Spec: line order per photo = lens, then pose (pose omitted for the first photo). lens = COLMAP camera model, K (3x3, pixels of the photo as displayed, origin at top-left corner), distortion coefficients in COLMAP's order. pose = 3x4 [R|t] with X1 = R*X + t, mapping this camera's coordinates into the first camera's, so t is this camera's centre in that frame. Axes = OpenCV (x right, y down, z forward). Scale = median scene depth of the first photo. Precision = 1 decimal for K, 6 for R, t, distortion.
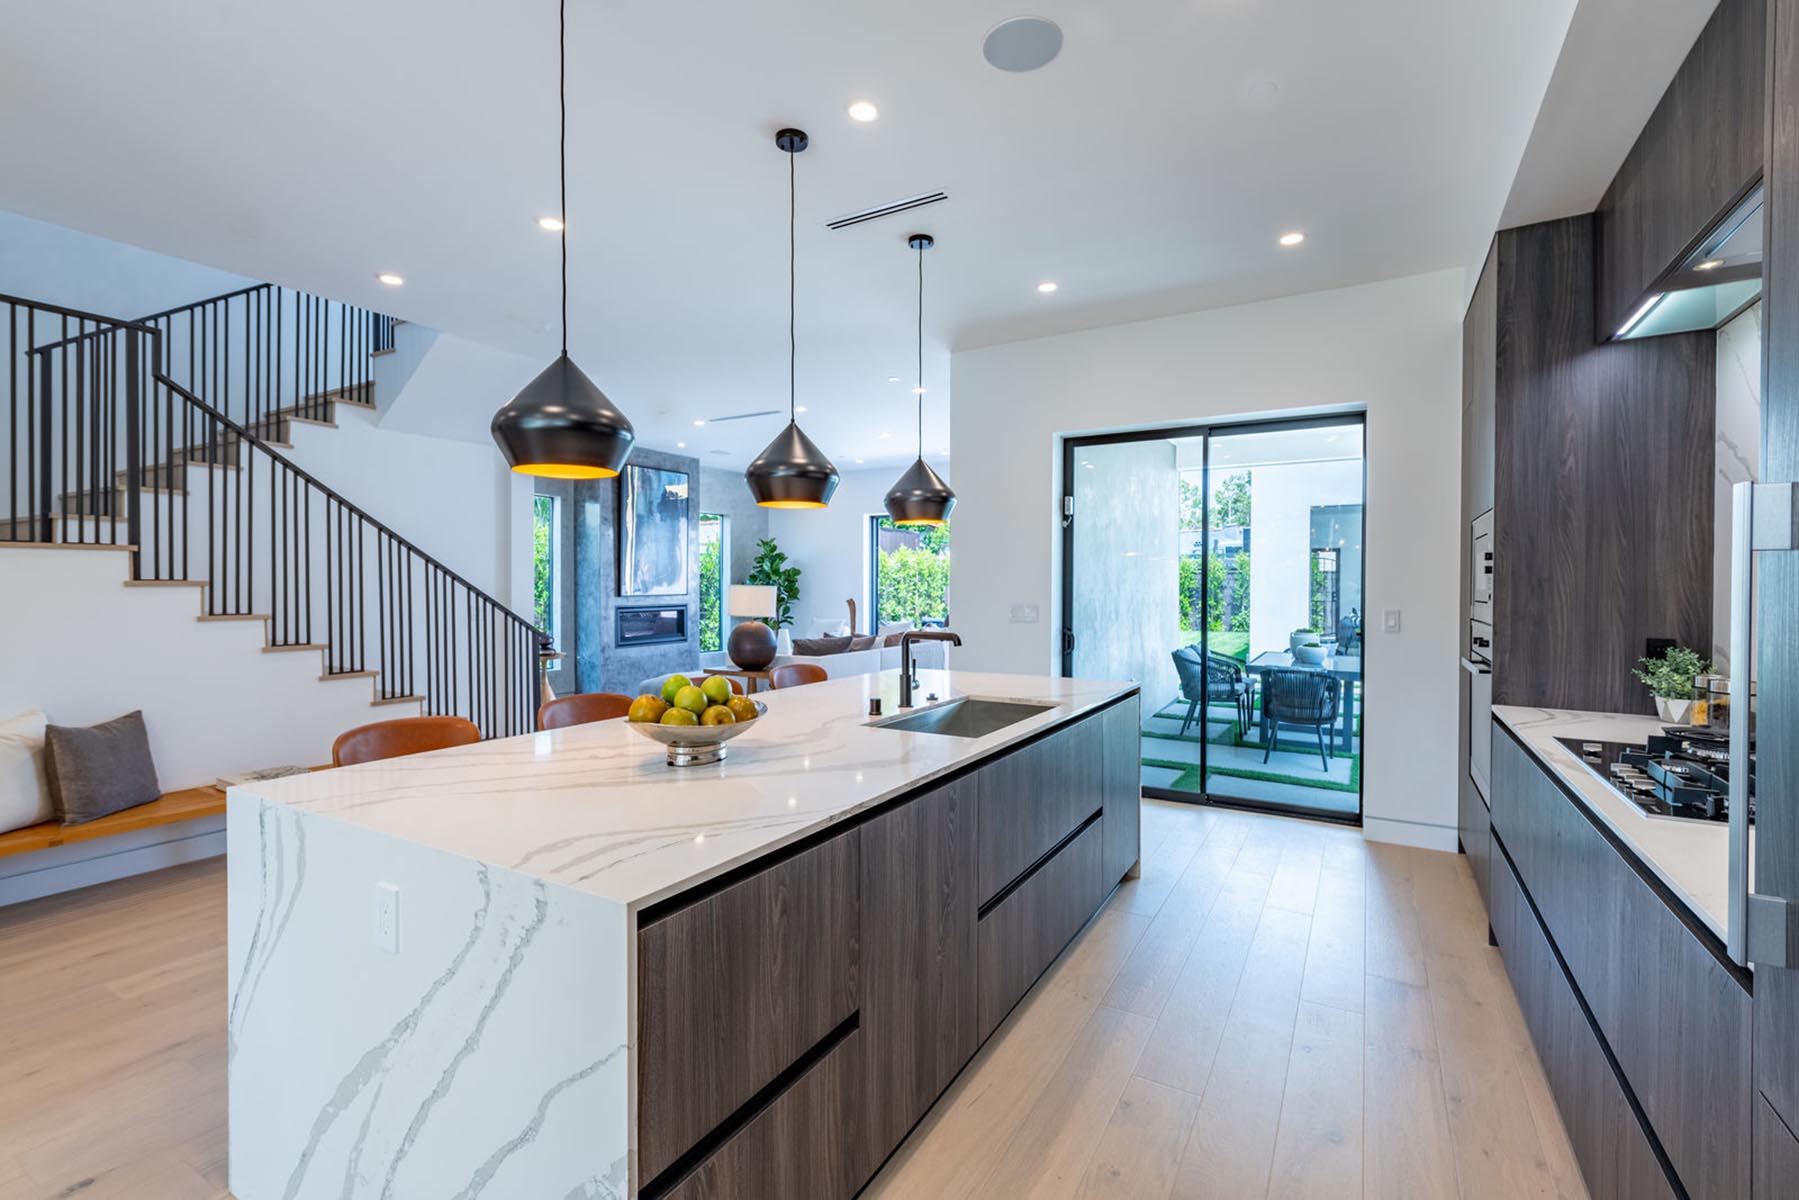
lens RADIAL K [[791.0, 0, 912.5], [0, 791.0, 594.1], [0, 0, 1]] dist [0.000259, -0.000144]
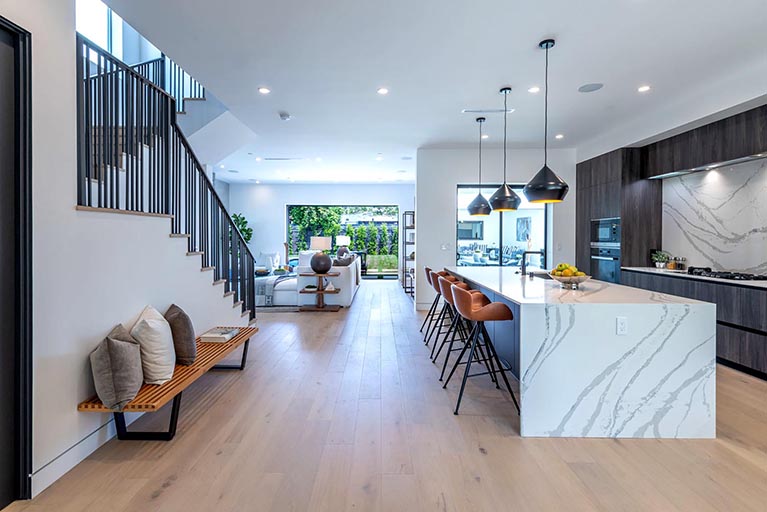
lens RADIAL K [[355.1, 0, 371.3], [0, 355.1, 239.2], [0, 0, 1]] dist [0.001340, 0.000243]
pose [[0.876629, -0.002671, 0.481159, -0.398121], [0.004428, 0.999987, -0.002517, -0.000073], [-0.481146, 0.004337, 0.876630, 0.015710]]
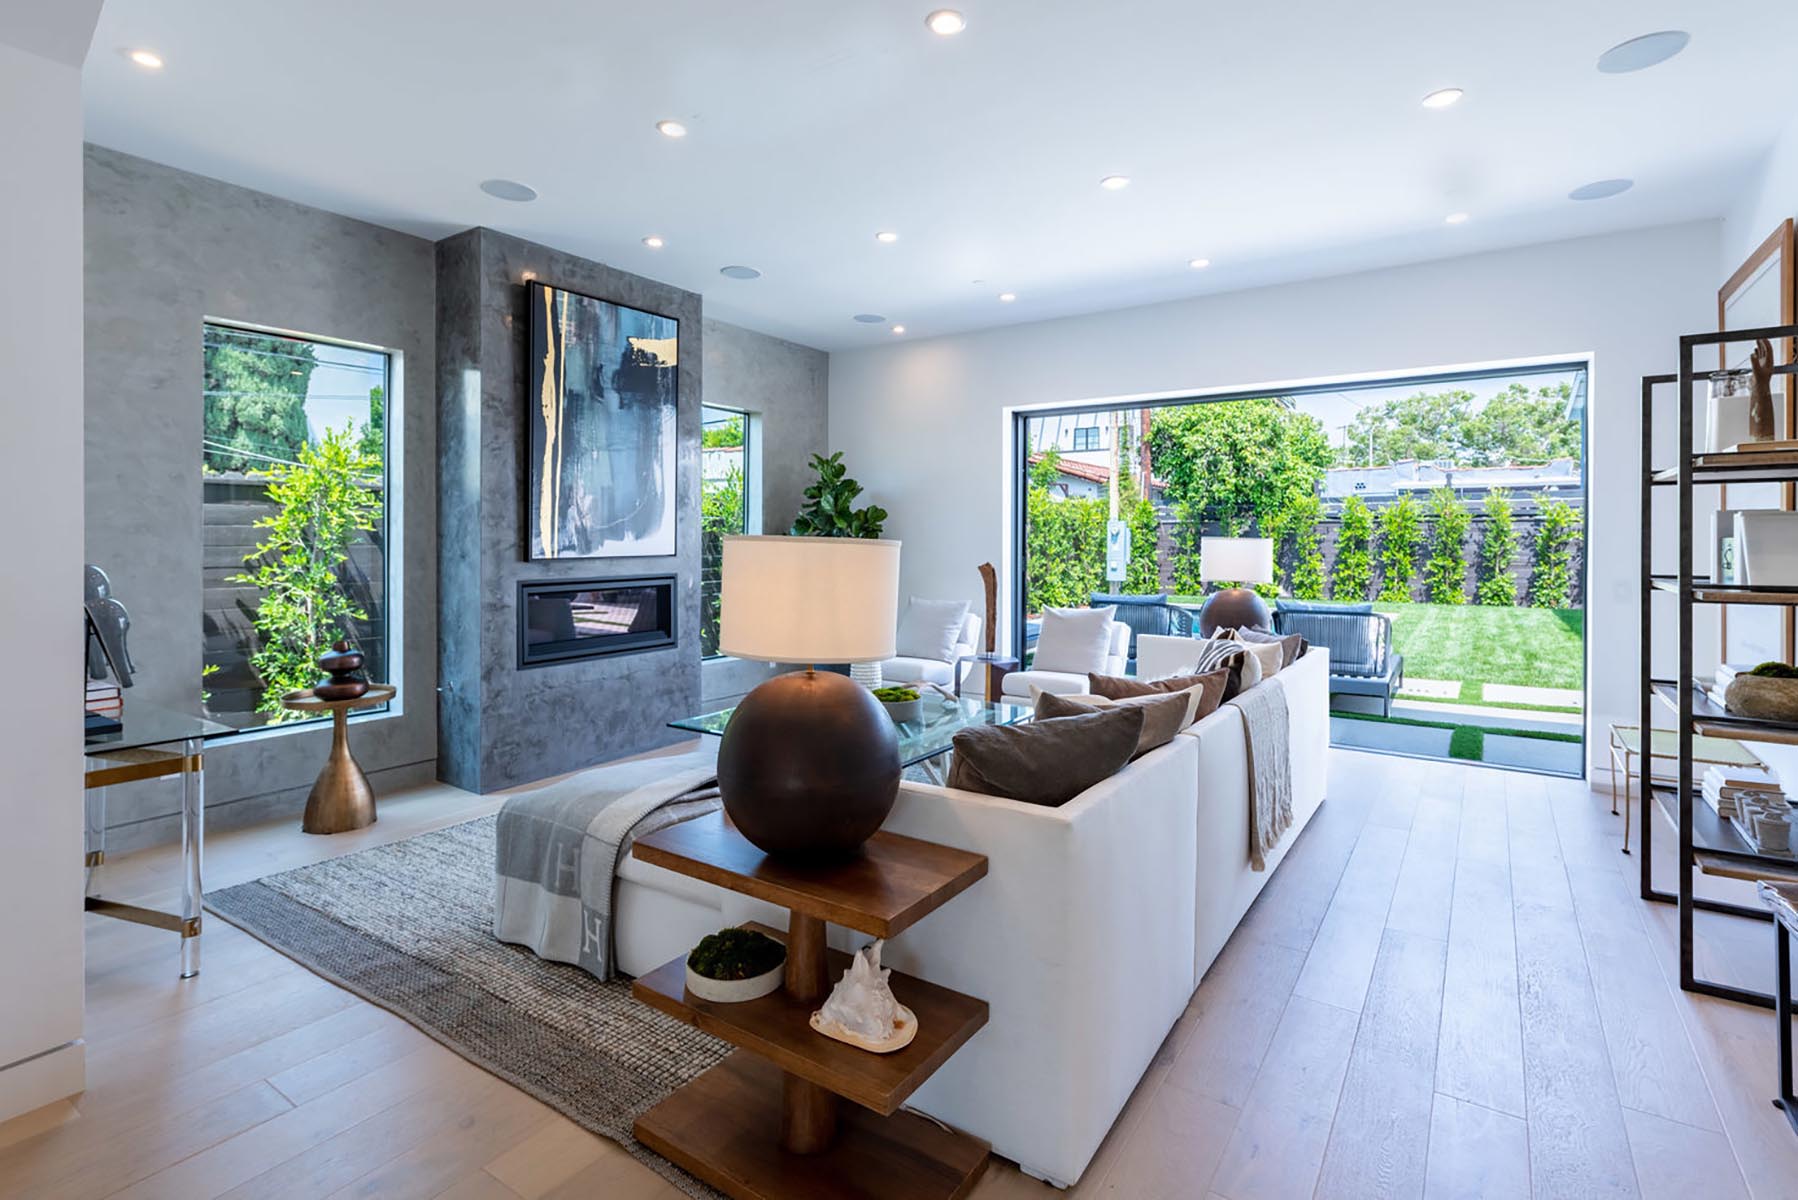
lens RADIAL K [[846.7, 0, 904.0], [0, 846.7, 542.5], [0, 0, 1]] dist [0.011066, 0.000138]
pose [[0.997211, 0.000646, -0.074635, -0.103263], [-0.001144, 0.999977, -0.006638, -0.004876], [0.074629, 0.006705, 0.997189, 0.495990]]
